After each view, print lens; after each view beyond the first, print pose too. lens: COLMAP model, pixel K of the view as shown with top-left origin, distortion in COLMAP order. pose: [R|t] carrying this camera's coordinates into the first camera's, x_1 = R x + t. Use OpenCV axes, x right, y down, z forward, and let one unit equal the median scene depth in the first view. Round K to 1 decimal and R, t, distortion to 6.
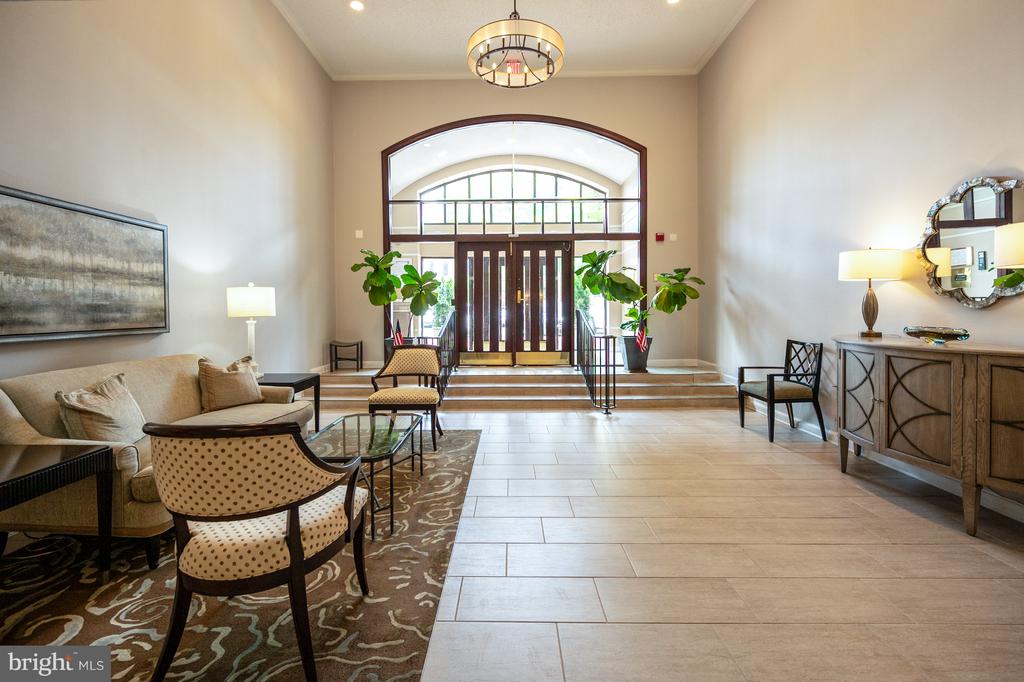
lens RADIAL K [[455.7, 0, 507.7], [0, 455.7, 315.7], [0, 0, 1]] dist [-0.001490, -0.000148]
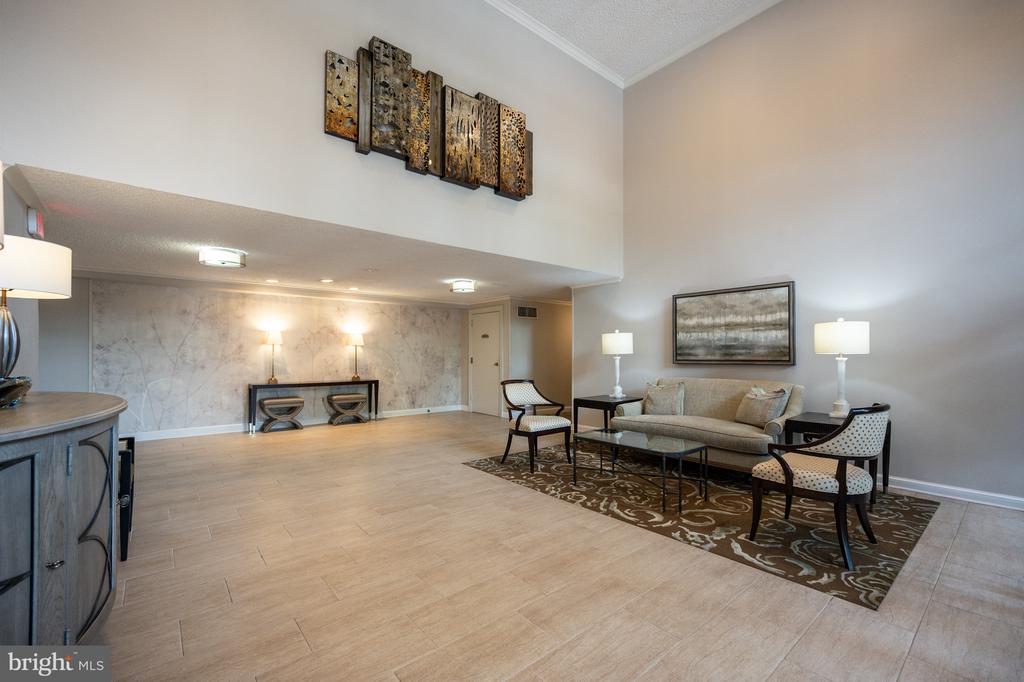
lens RADIAL K [[437.1, 0, 512.0], [0, 437.1, 341.0], [0, 0, 1]] dist [-0.000950, 0.000000]
pose [[-0.754905, -0.000870, -0.655834, 0.790609], [0.007344, 0.999925, -0.009780, -0.028684], [0.655793, -0.012199, -0.754842, 1.699316]]
